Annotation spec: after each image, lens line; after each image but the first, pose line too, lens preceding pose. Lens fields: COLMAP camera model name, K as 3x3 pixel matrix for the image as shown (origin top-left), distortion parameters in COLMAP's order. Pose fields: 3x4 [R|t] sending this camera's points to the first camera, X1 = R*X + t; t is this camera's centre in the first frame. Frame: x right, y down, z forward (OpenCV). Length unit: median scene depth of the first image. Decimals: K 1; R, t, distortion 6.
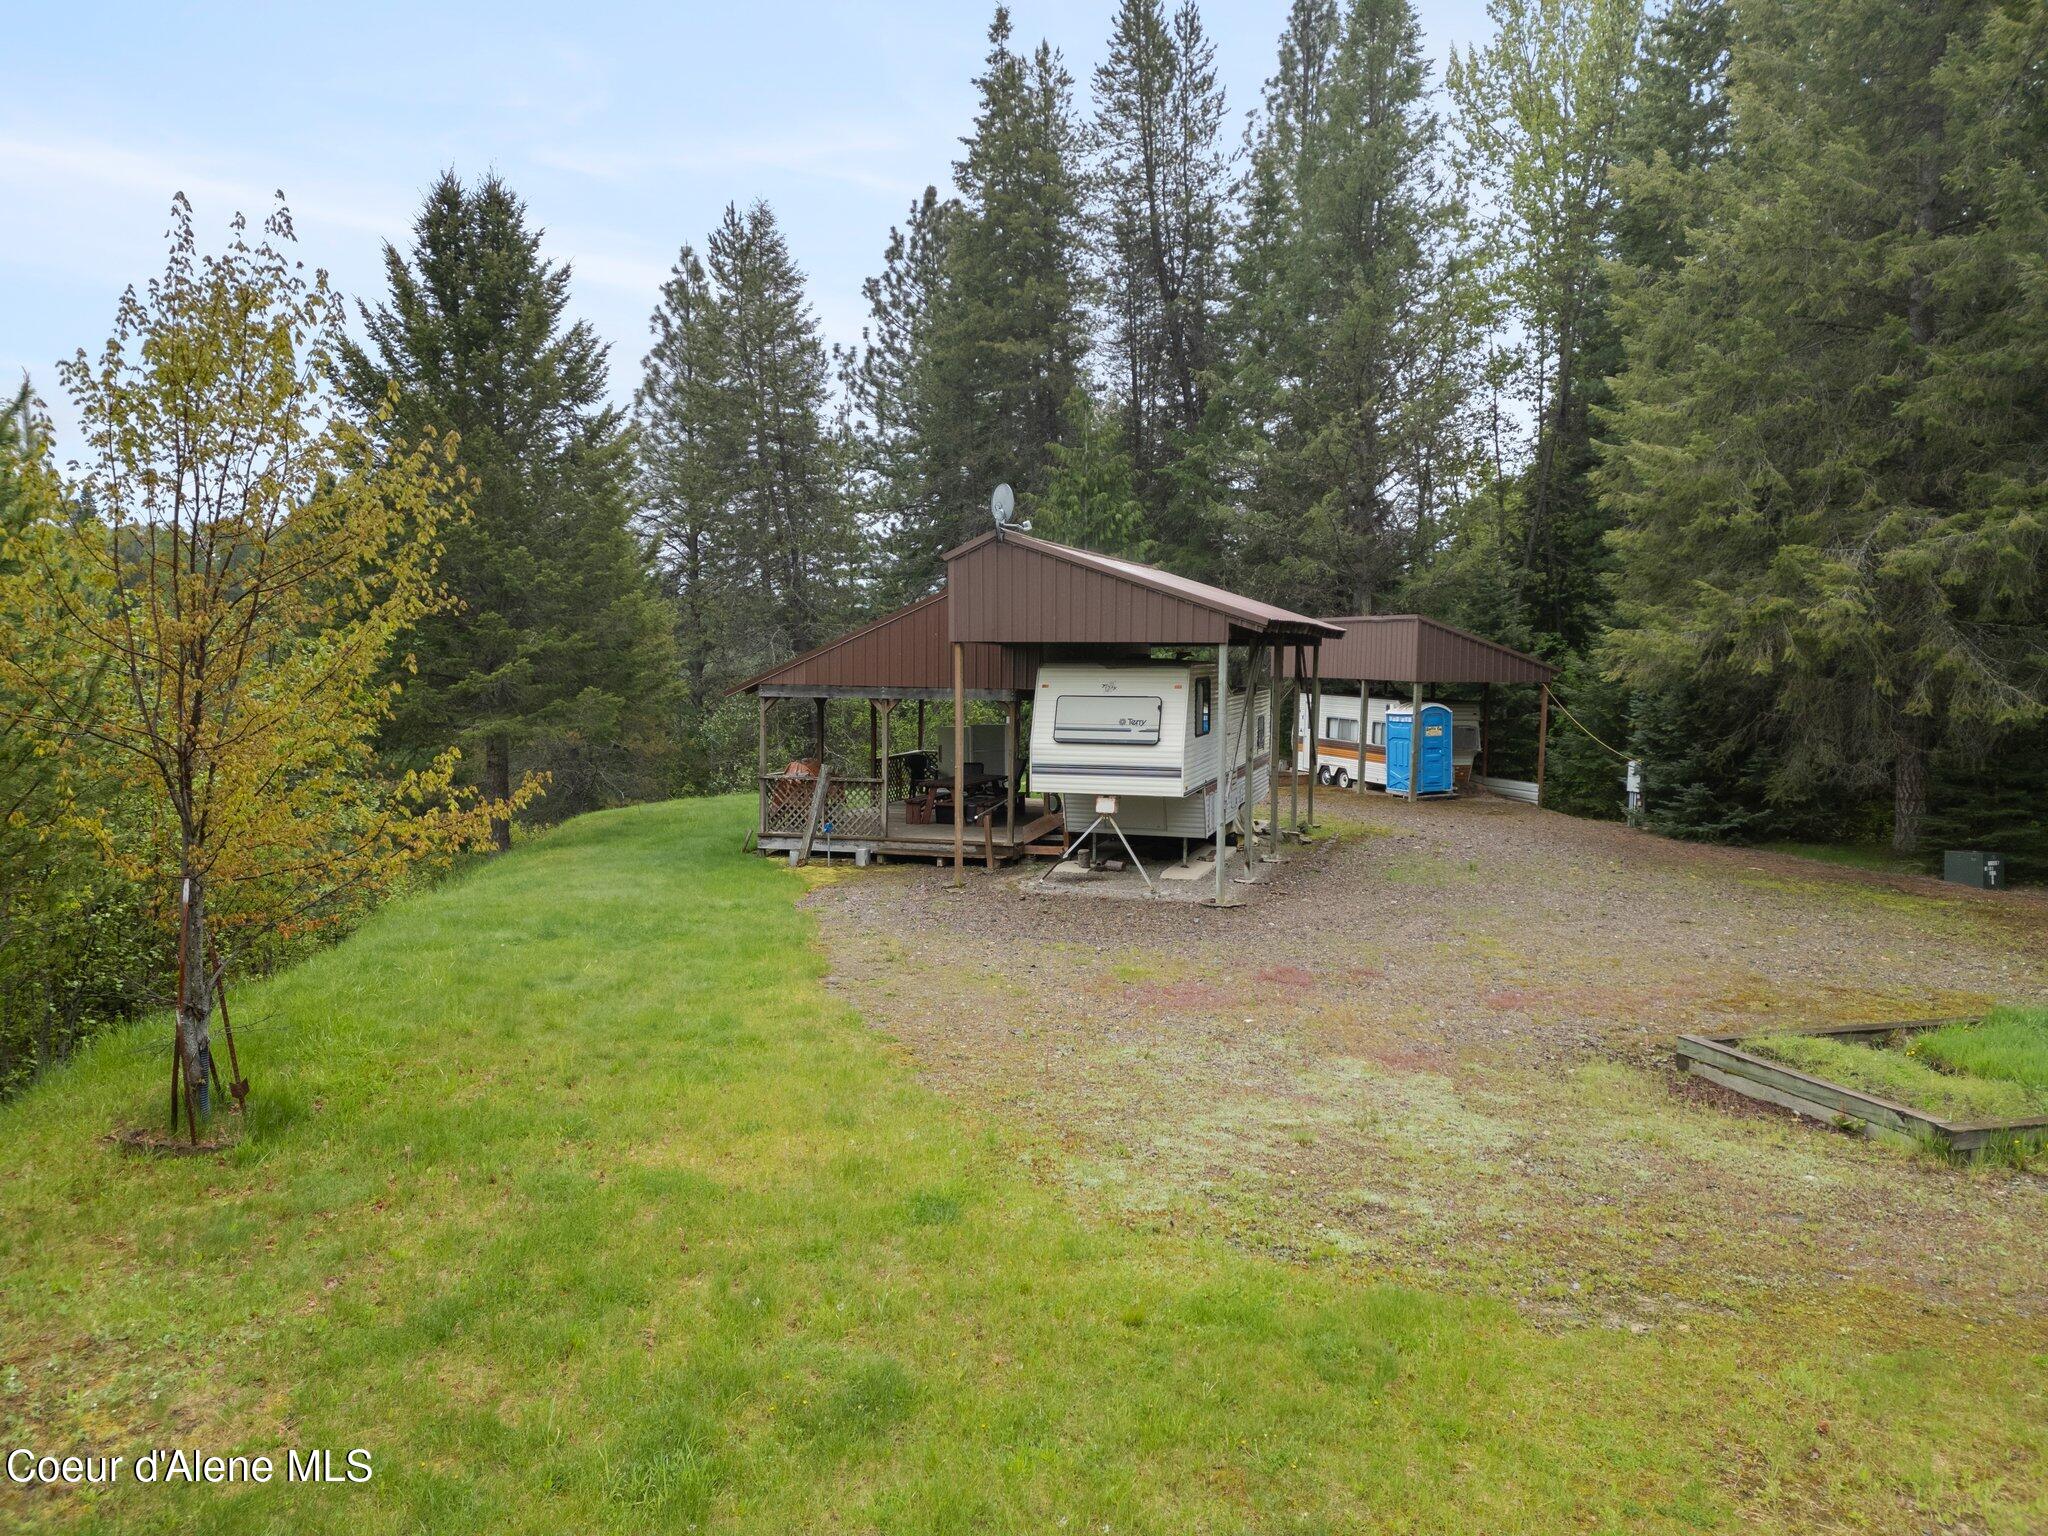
lens RADIAL K [[1395.4, 0, 1024.0], [0, 1395.4, 768.0], [0, 0, 1]] dist [0.087901, -0.086265]
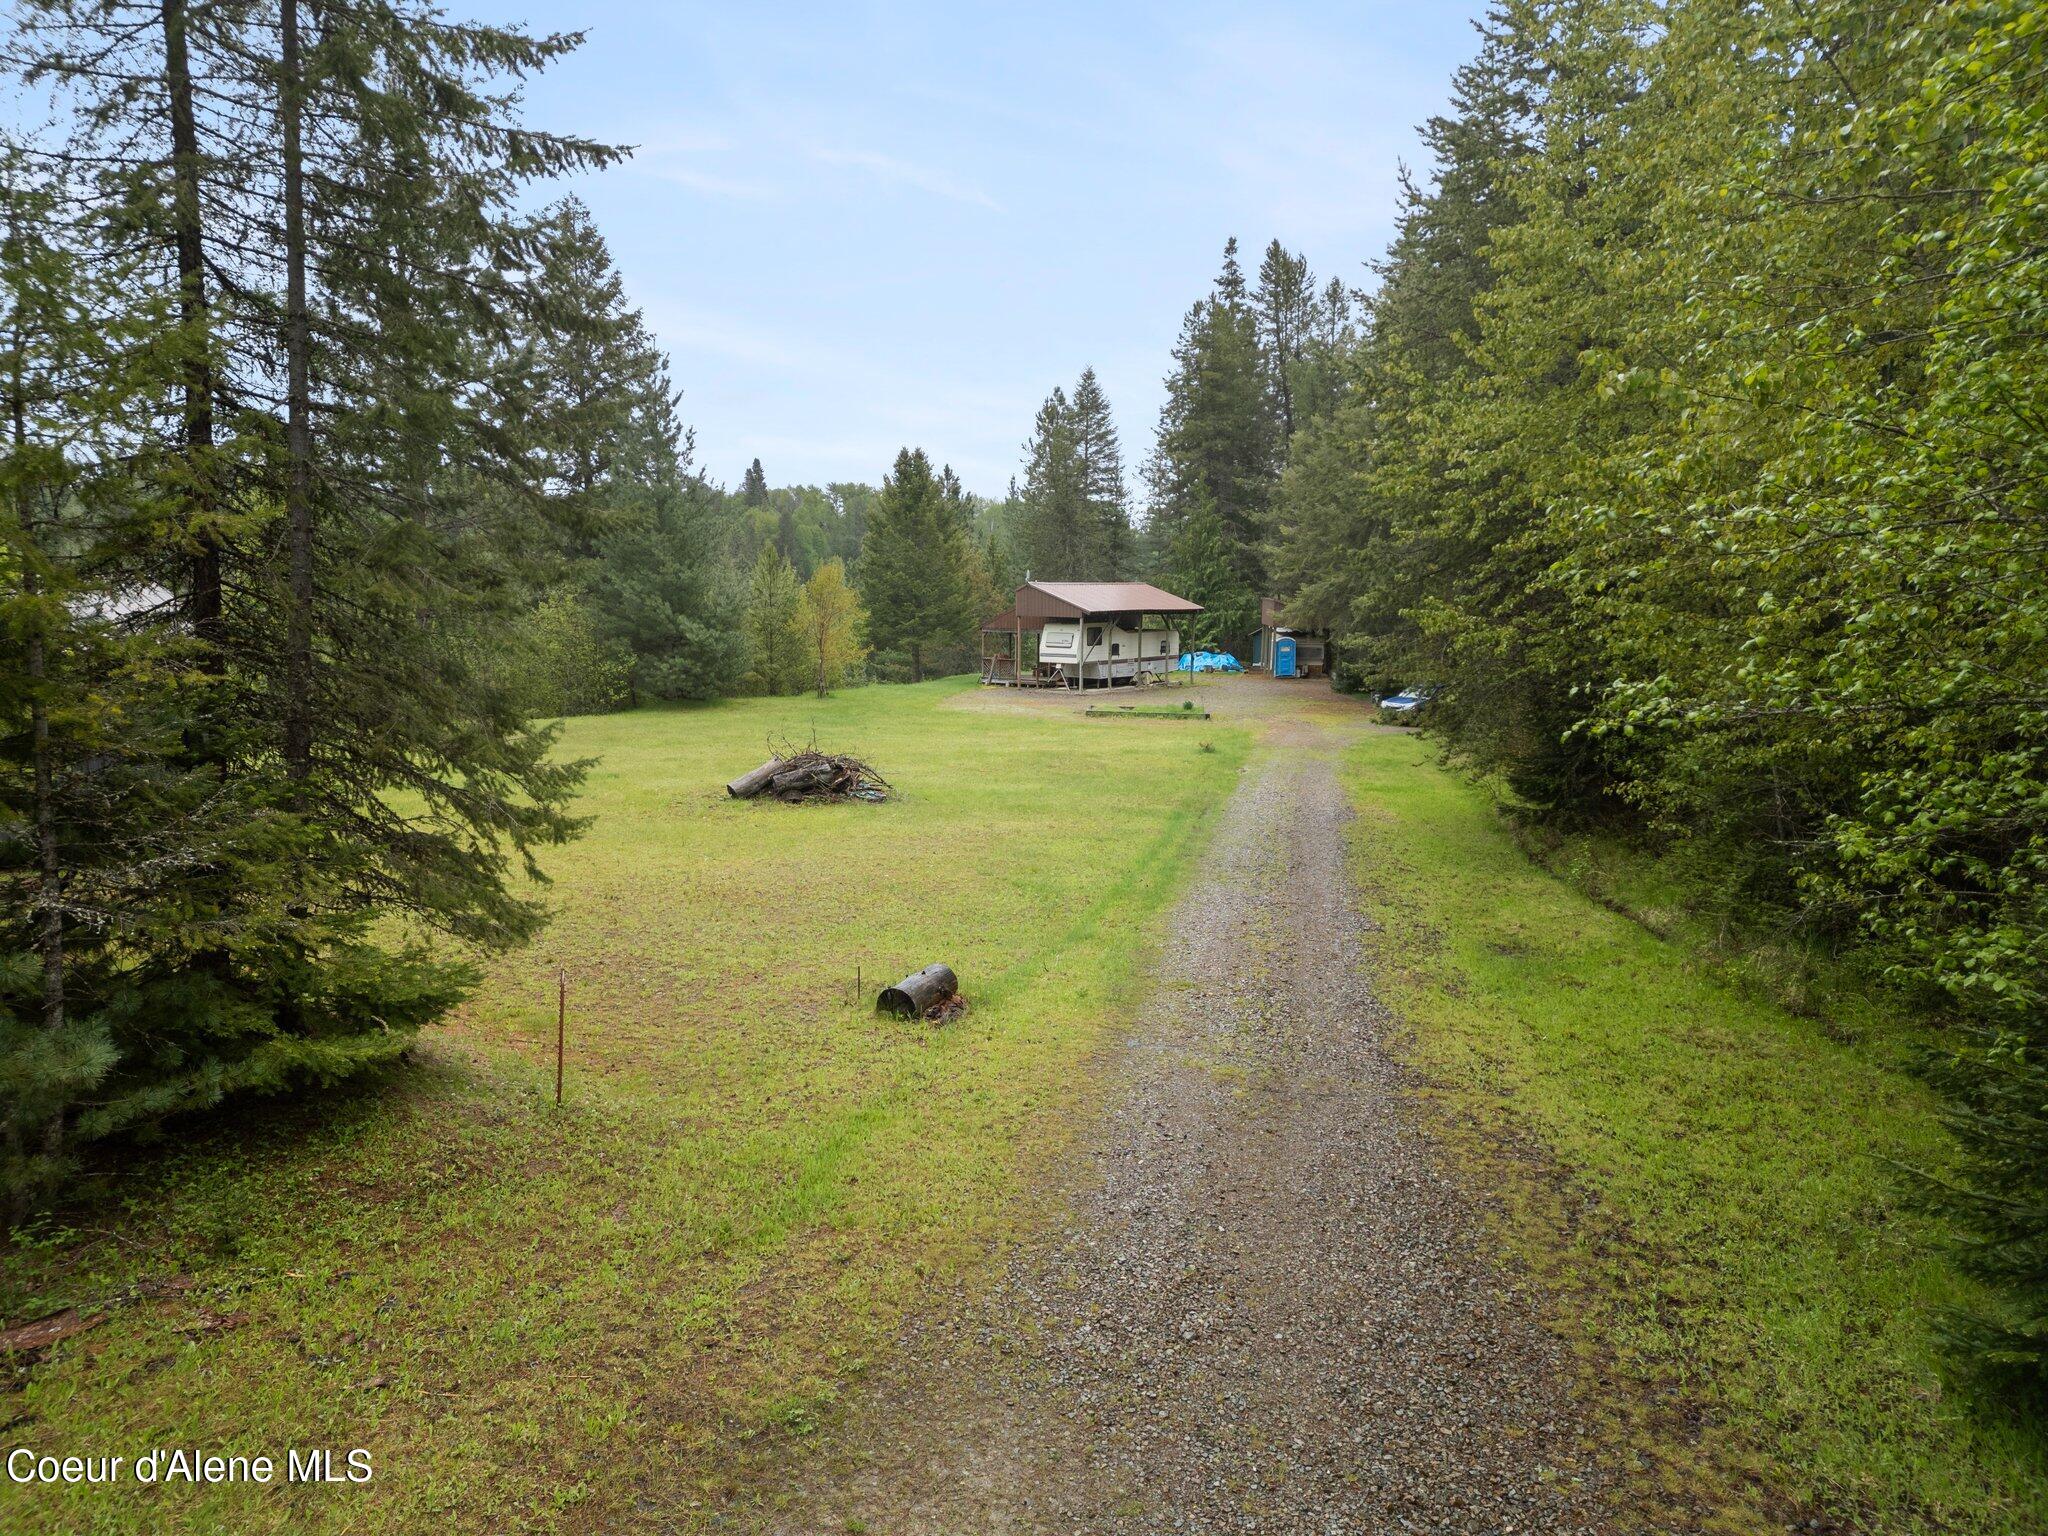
lens RADIAL K [[1395.4, 0, 1024.0], [0, 1395.4, 768.0], [0, 0, 1]] dist [0.087901, -0.086265]
pose [[0.924748, 0.054167, -0.376706, 0.844061], [-0.034323, 0.997656, 0.059199, 0.051197], [0.379030, -0.041815, 0.924439, -1.425838]]
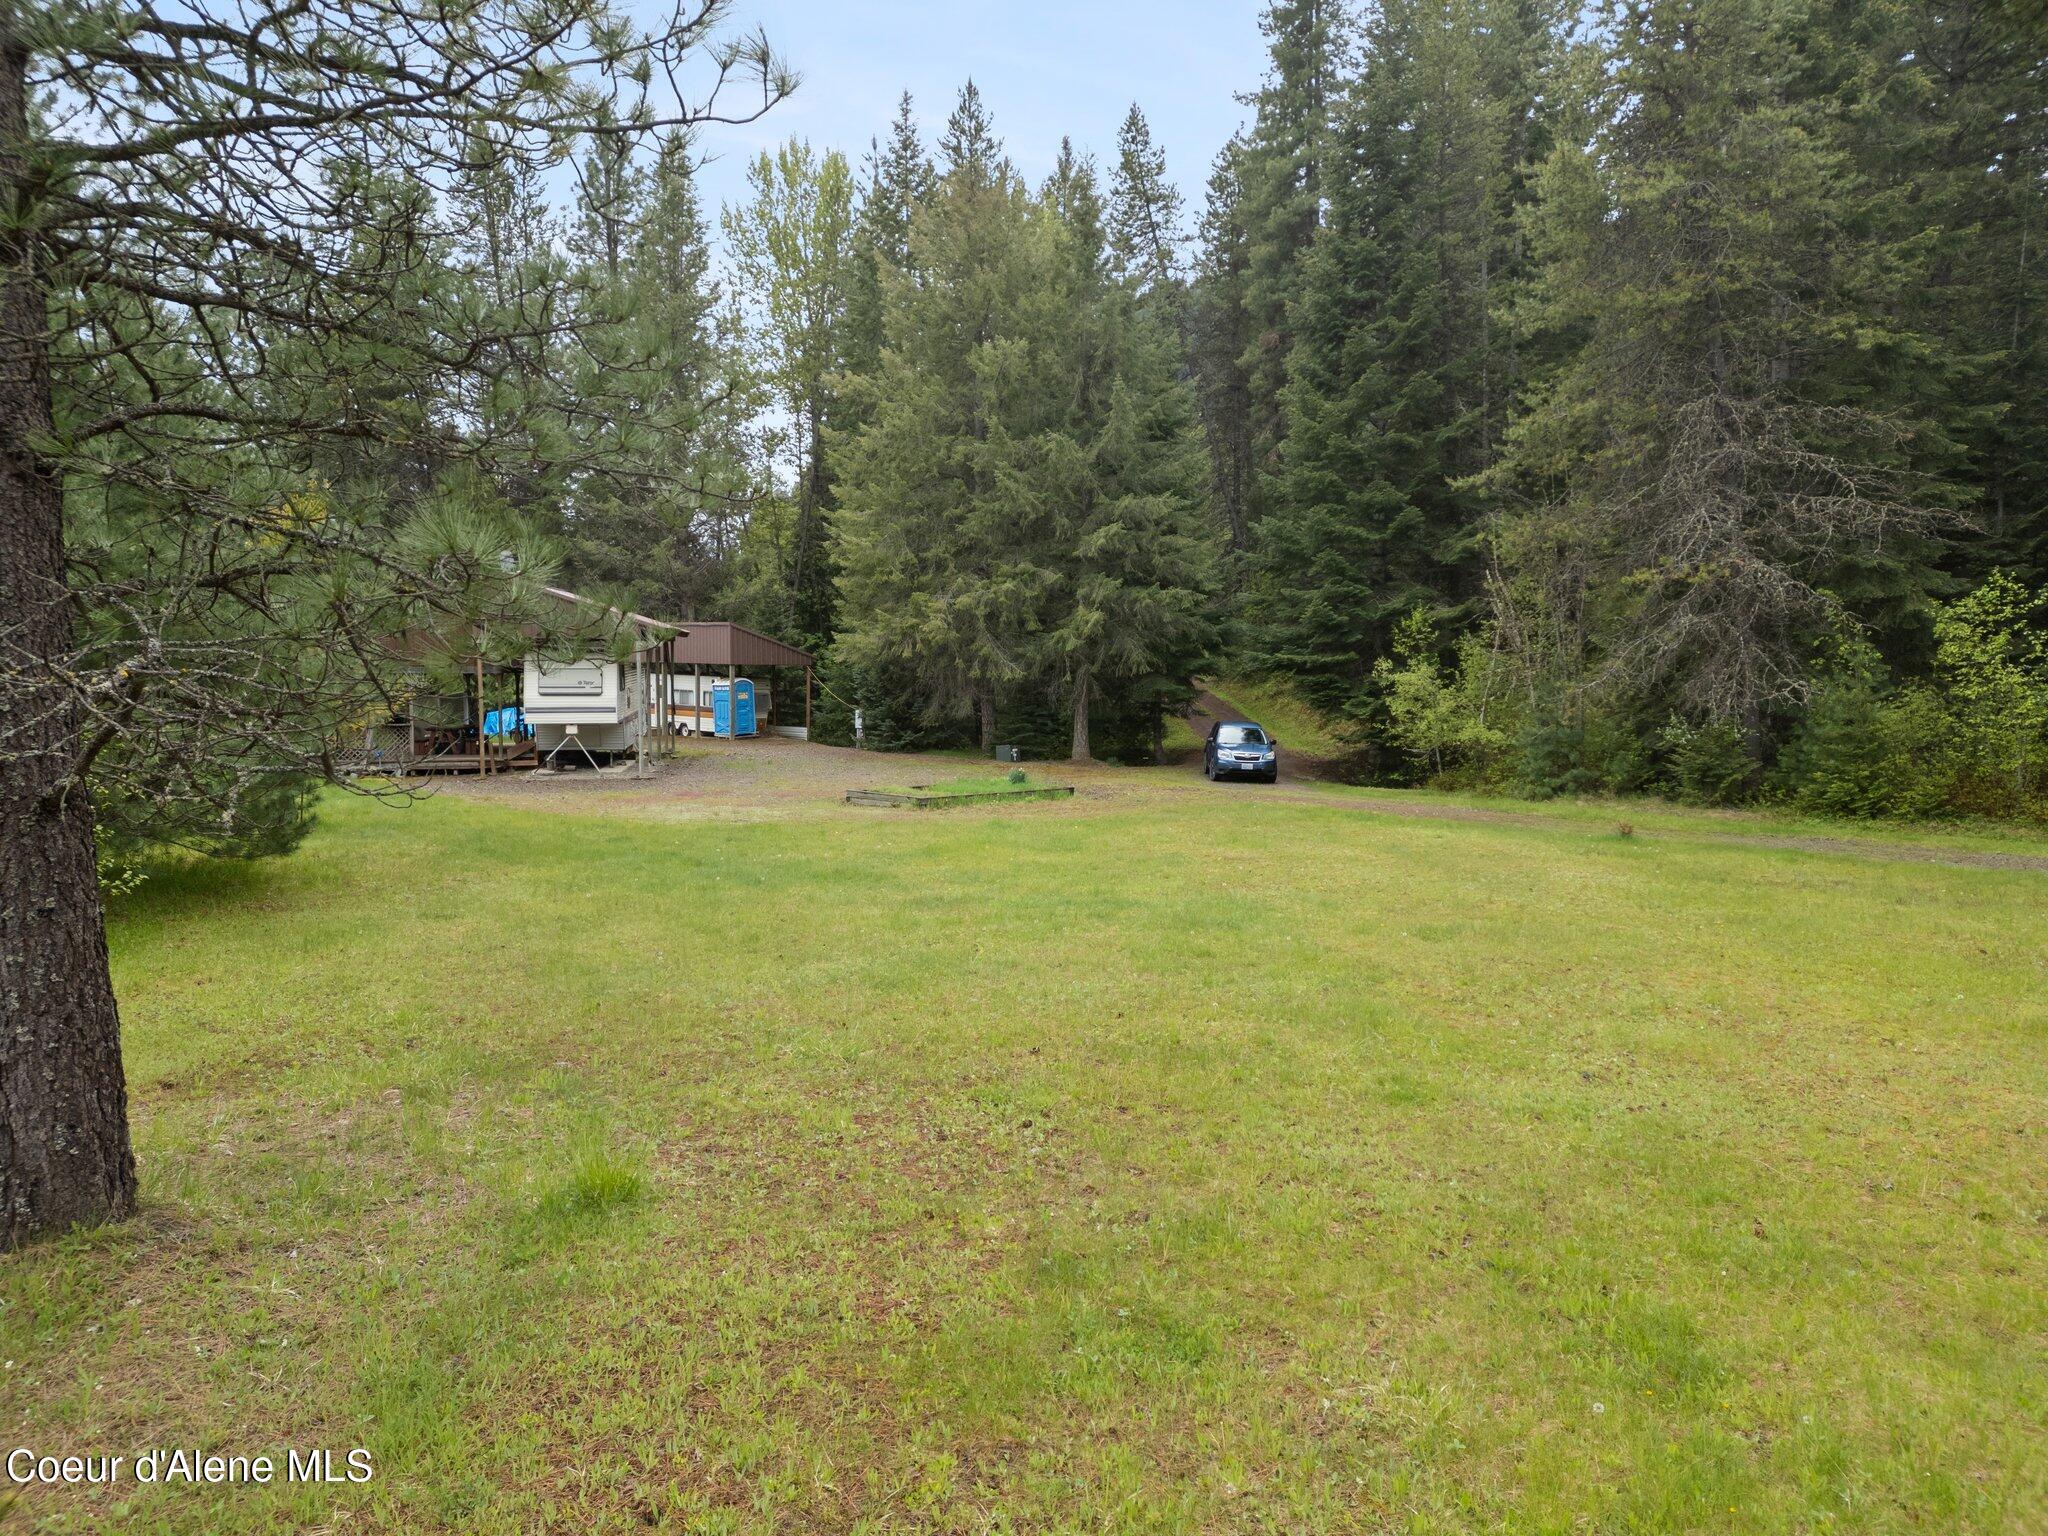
lens RADIAL K [[1395.4, 0, 1024.0], [0, 1395.4, 768.0], [0, 0, 1]] dist [0.087901, -0.086265]
pose [[0.880868, -0.041249, 0.471561, -0.192475], [0.039689, 0.999124, 0.013258, 0.050722], [-0.471695, 0.007037, 0.881734, -0.586870]]
